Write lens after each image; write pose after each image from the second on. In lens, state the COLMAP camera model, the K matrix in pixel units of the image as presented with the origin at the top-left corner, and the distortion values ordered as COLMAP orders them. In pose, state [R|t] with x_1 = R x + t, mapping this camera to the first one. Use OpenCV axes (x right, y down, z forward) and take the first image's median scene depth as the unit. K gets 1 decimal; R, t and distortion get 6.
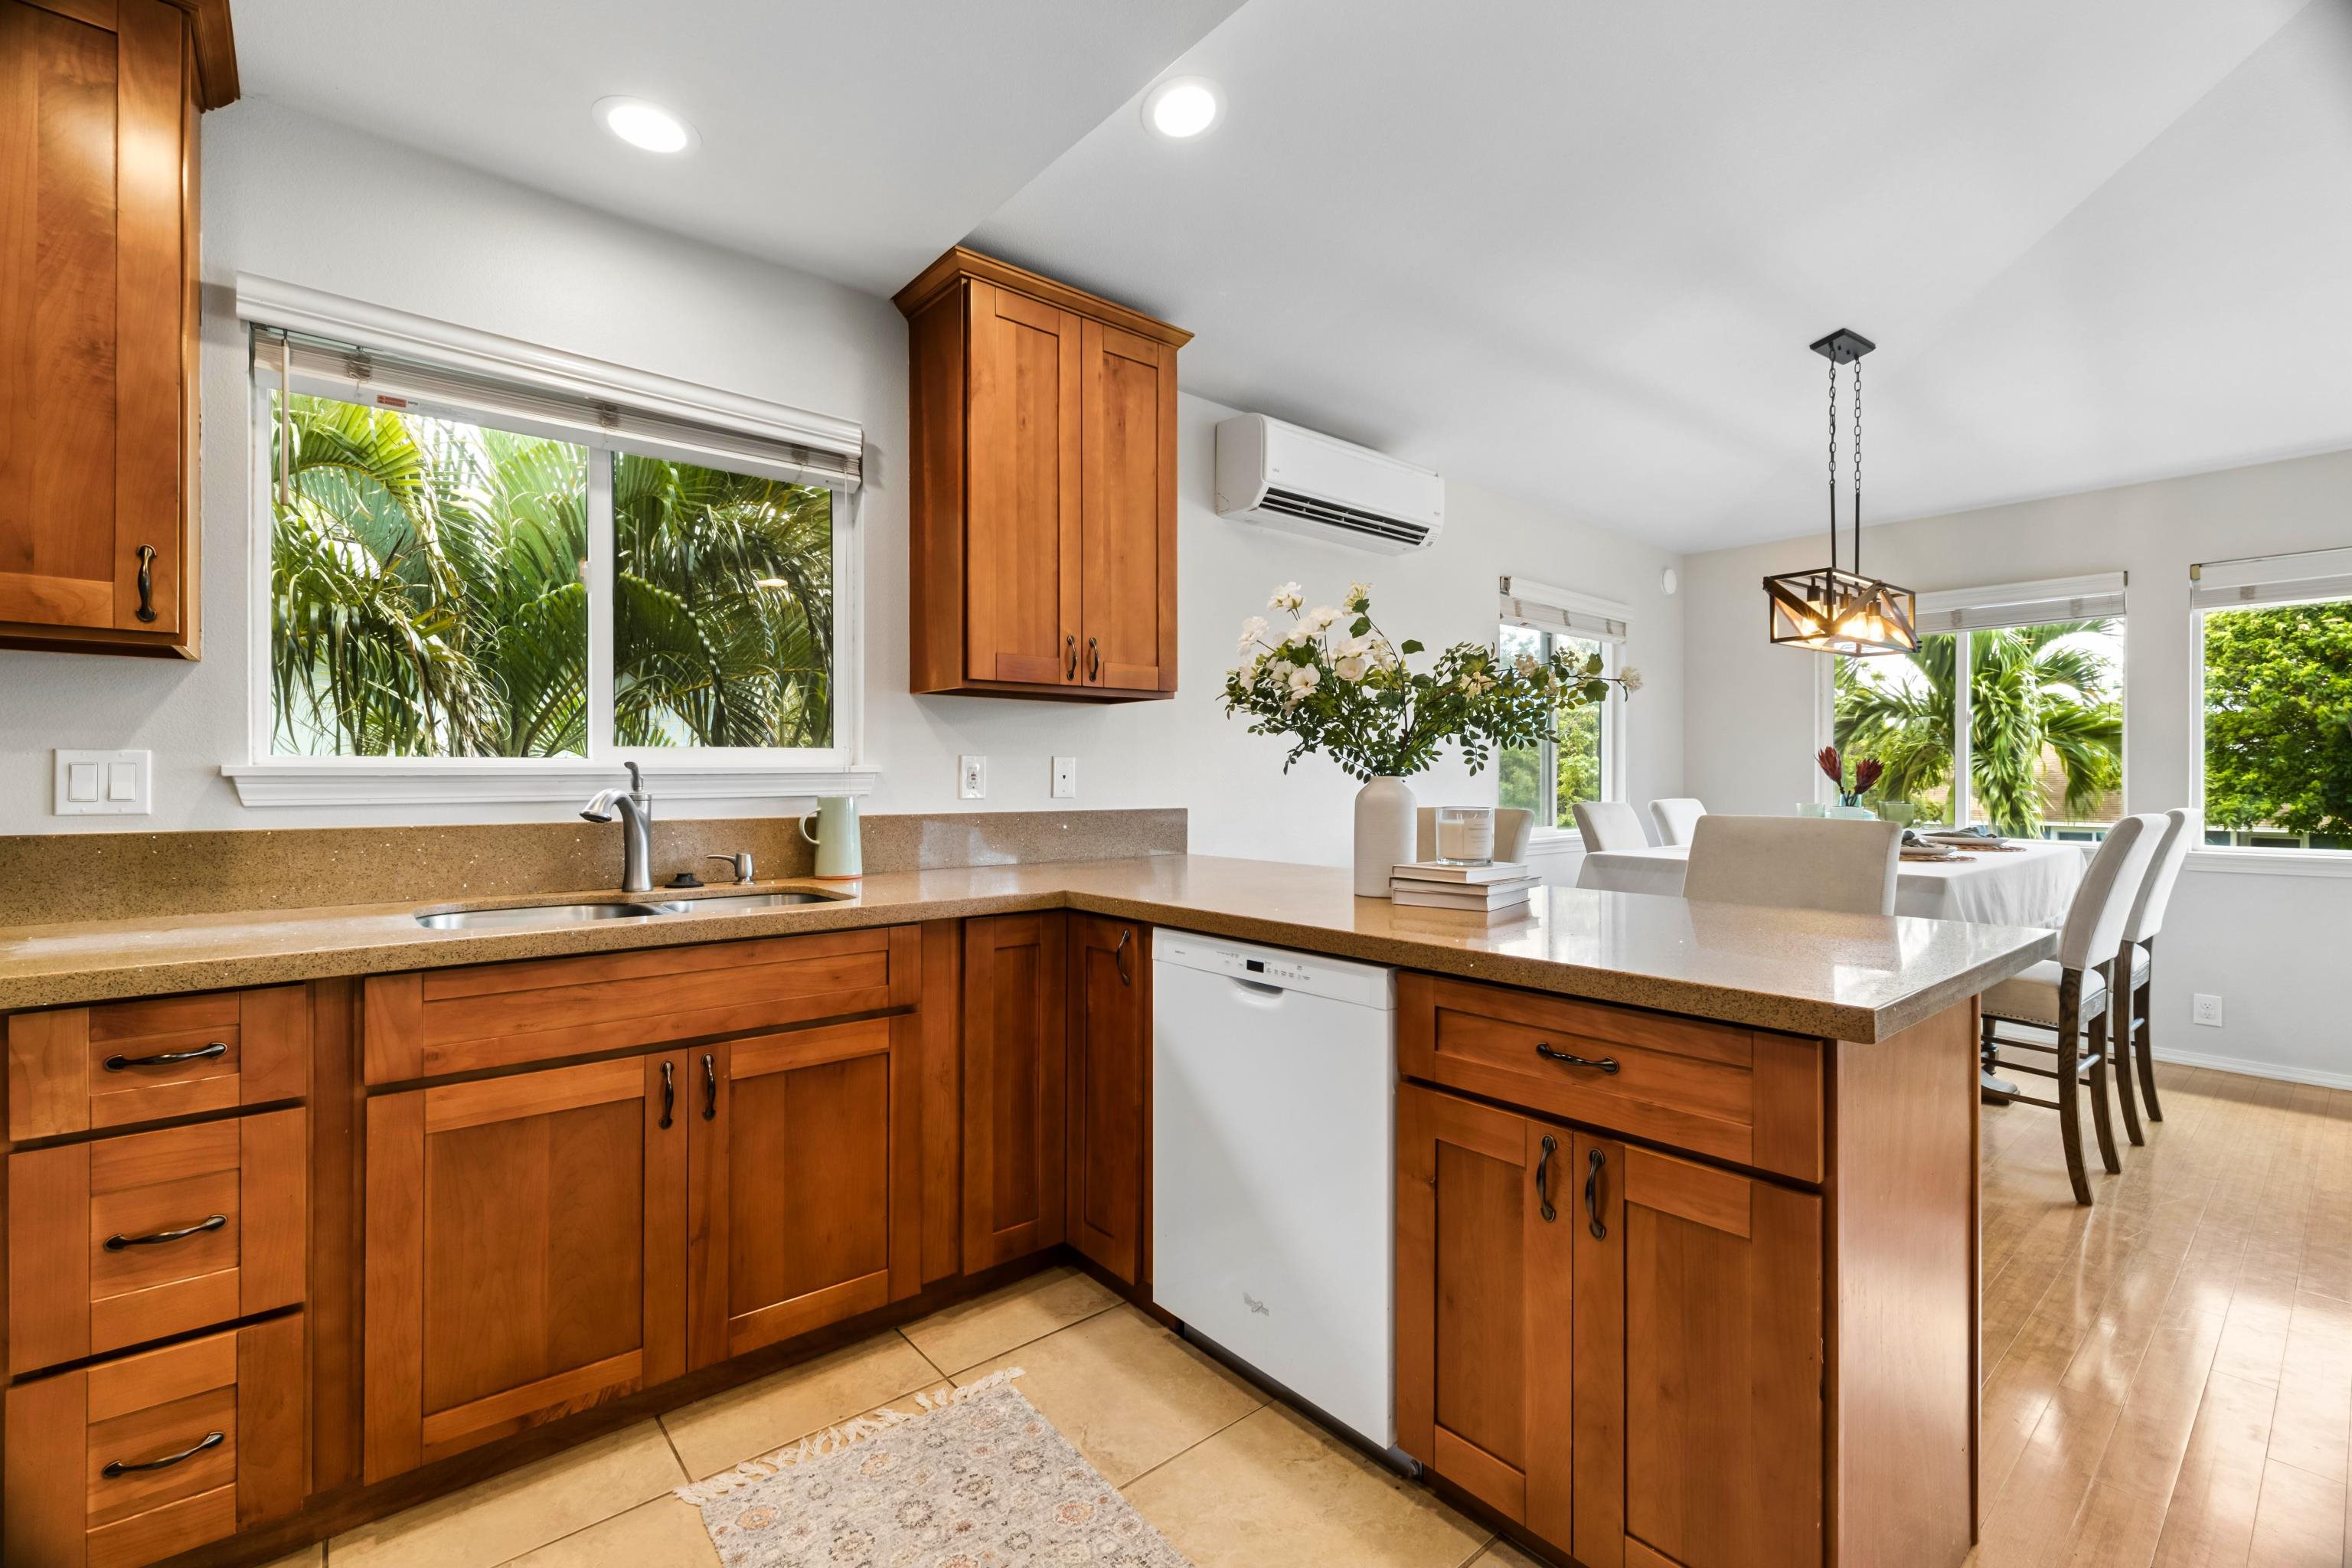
lens RADIAL K [[1021.4, 0, 1173.4], [0, 1021.4, 777.8], [0, 0, 1]] dist [-0.000422, 0.001206]
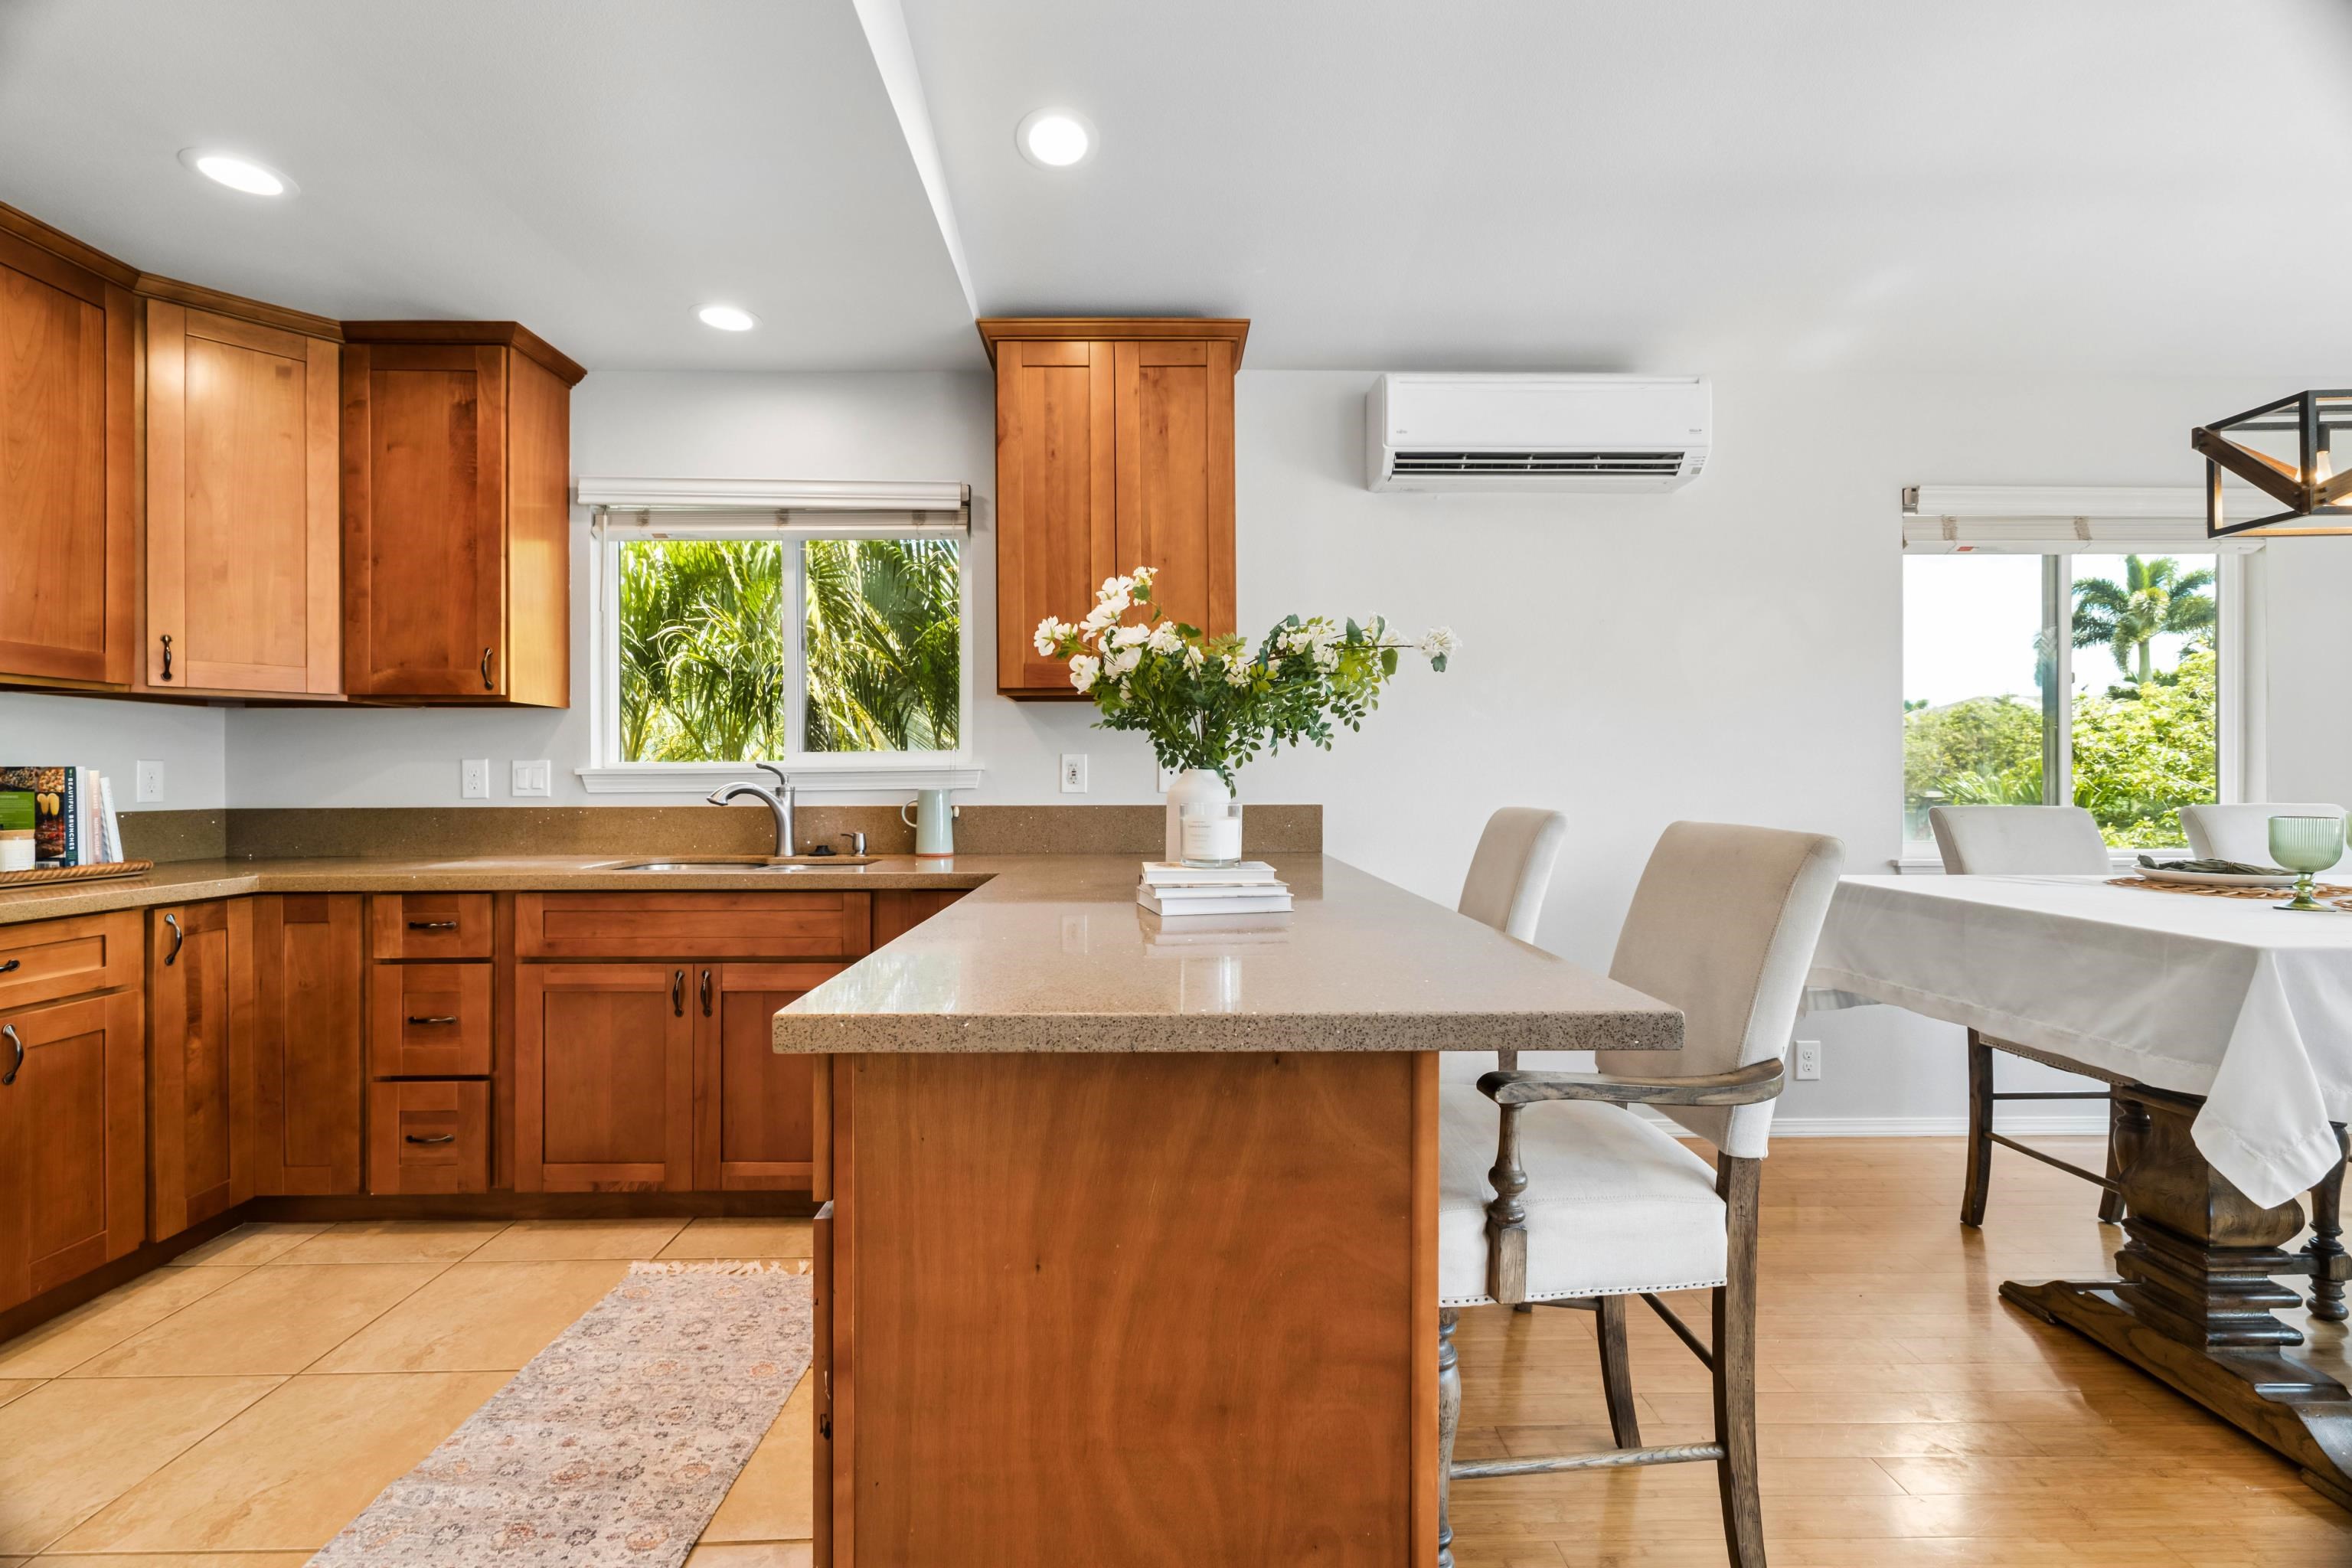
lens RADIAL K [[1021.4, 0, 1162.9], [0, 1021.4, 777.4], [0, 0, 1]] dist [-0.000422, 0.001206]
pose [[0.773864, -0.003244, -0.633344, 0.728227], [0.003934, 0.999992, -0.000316, 0.005440], [0.633340, -0.002247, 0.773871, 0.240726]]
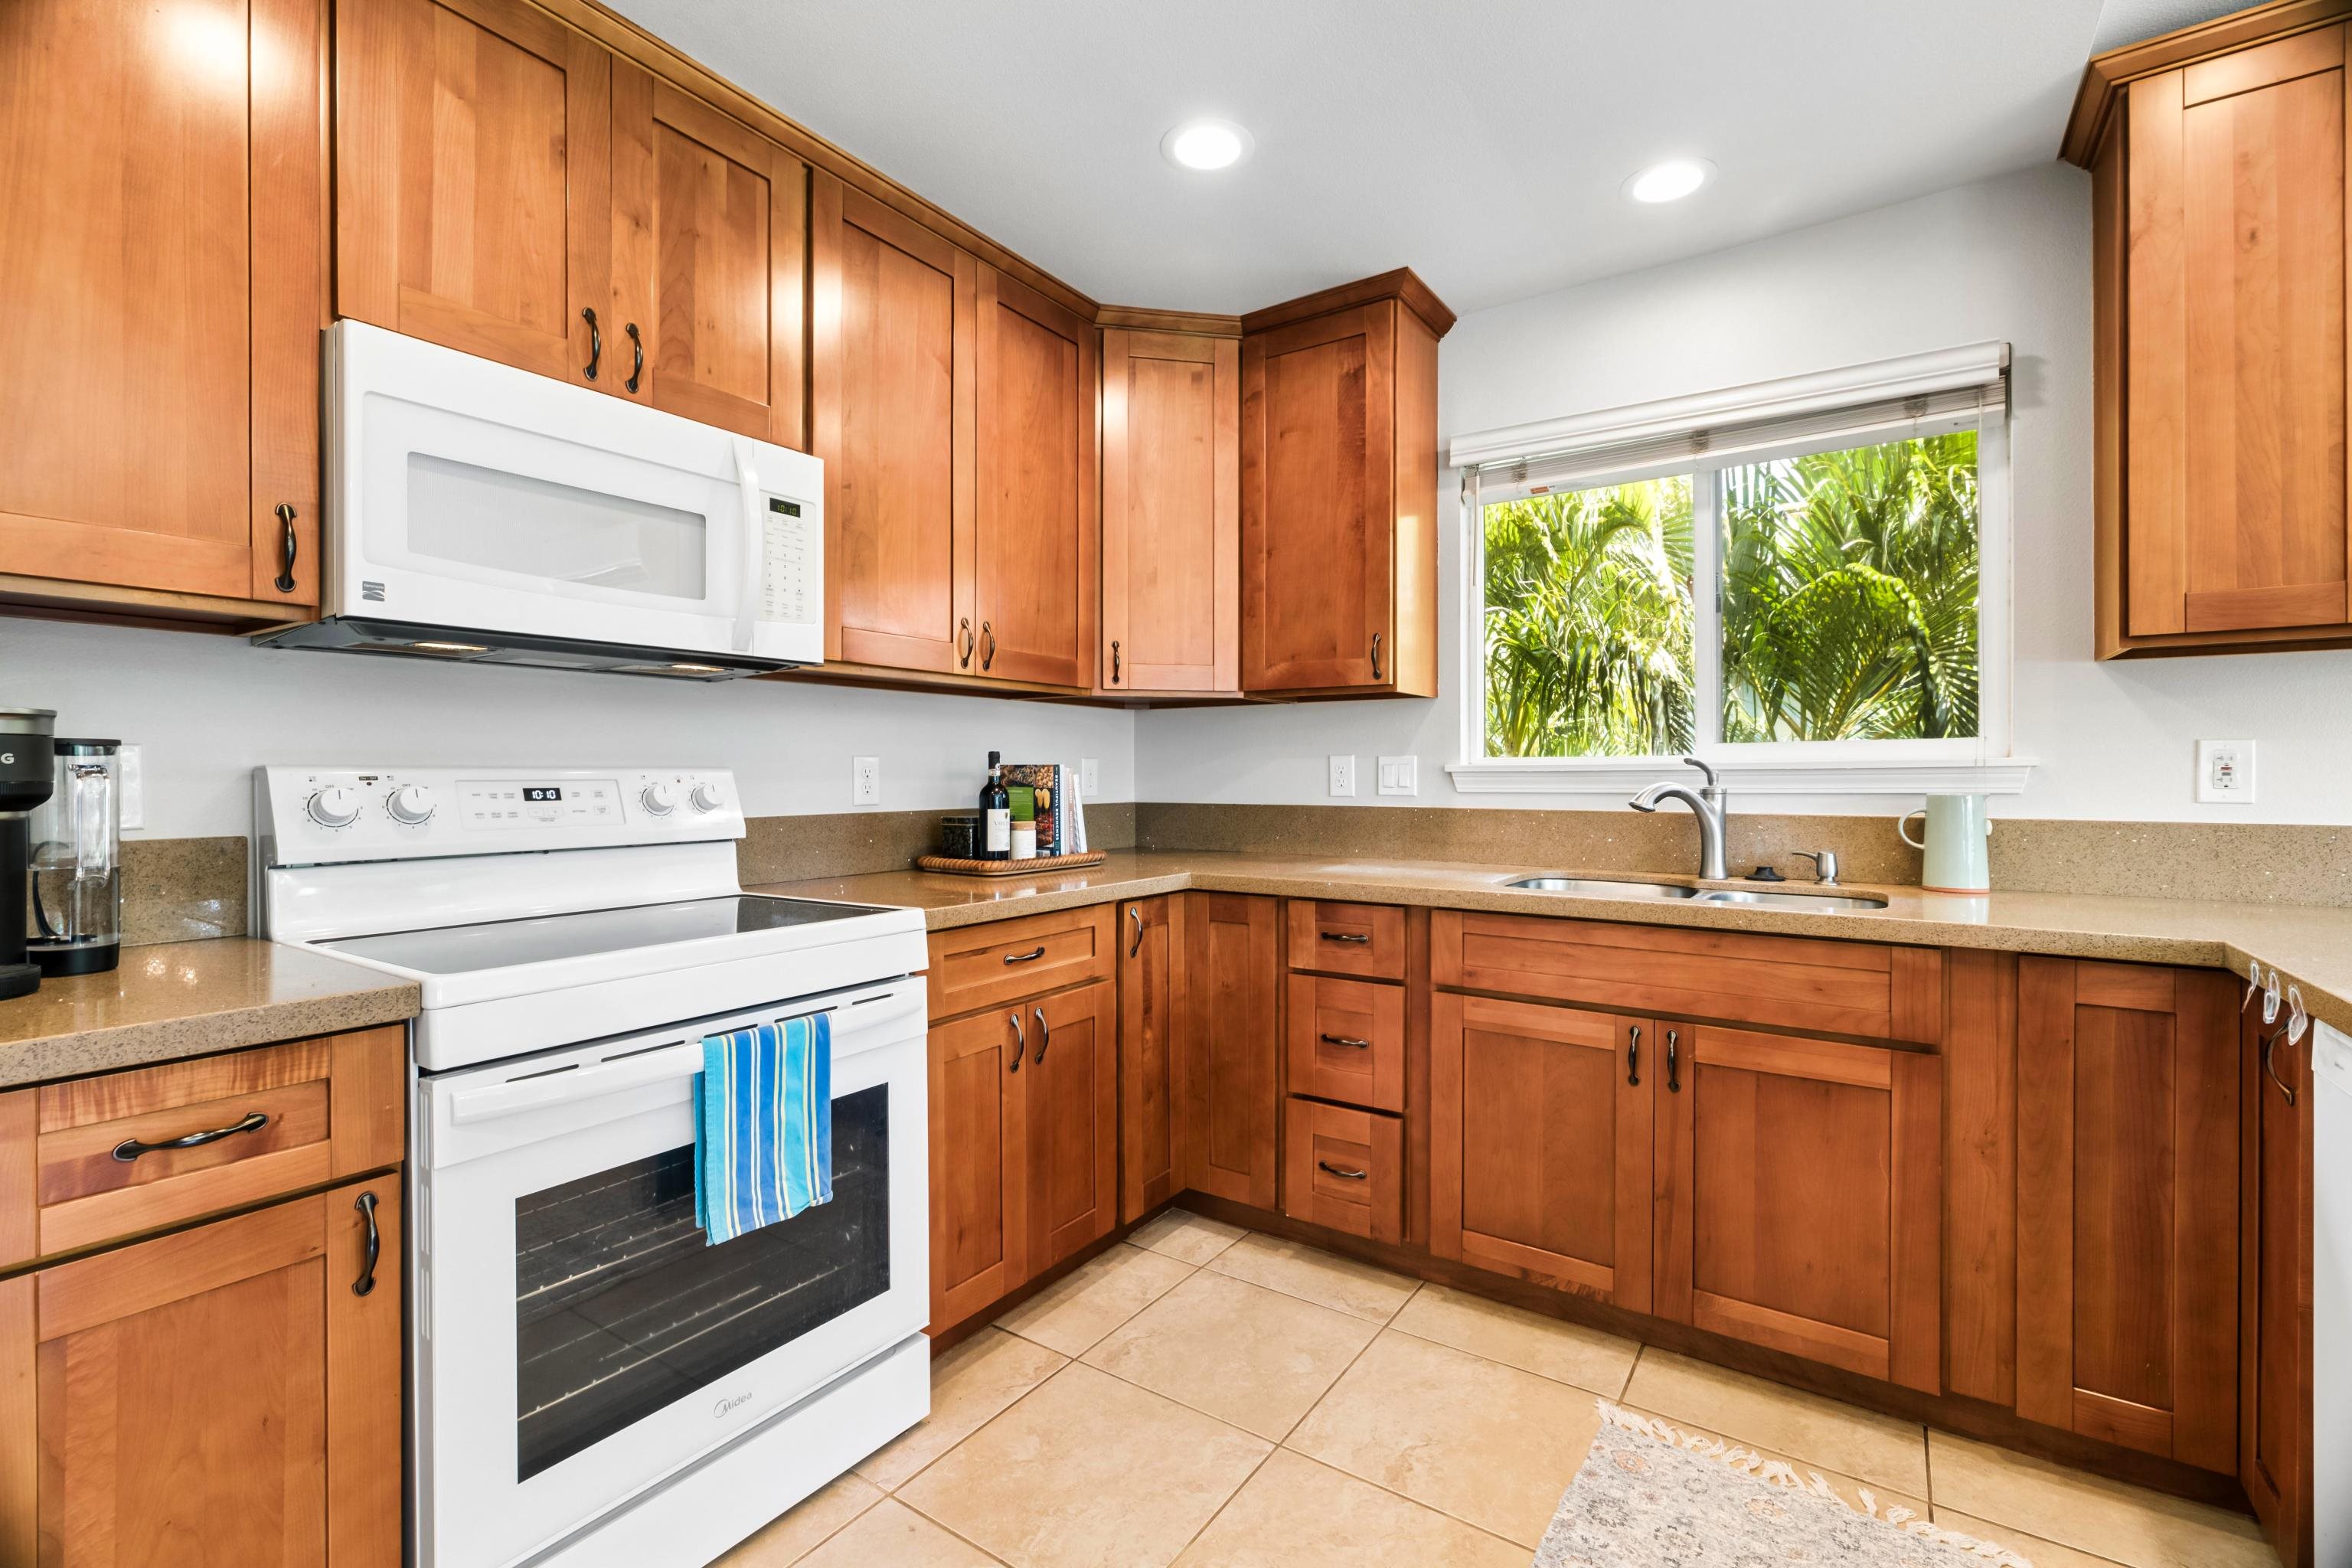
lens RADIAL K [[1021.4, 0, 1180.2], [0, 1021.4, 774.1], [0, 0, 1]] dist [-0.000422, 0.001206]
pose [[0.268400, 0.000203, -0.963308, 0.344630], [0.001500, 0.999999, 0.000629, -0.000275], [0.963306, -0.001613, 0.268399, 0.167817]]
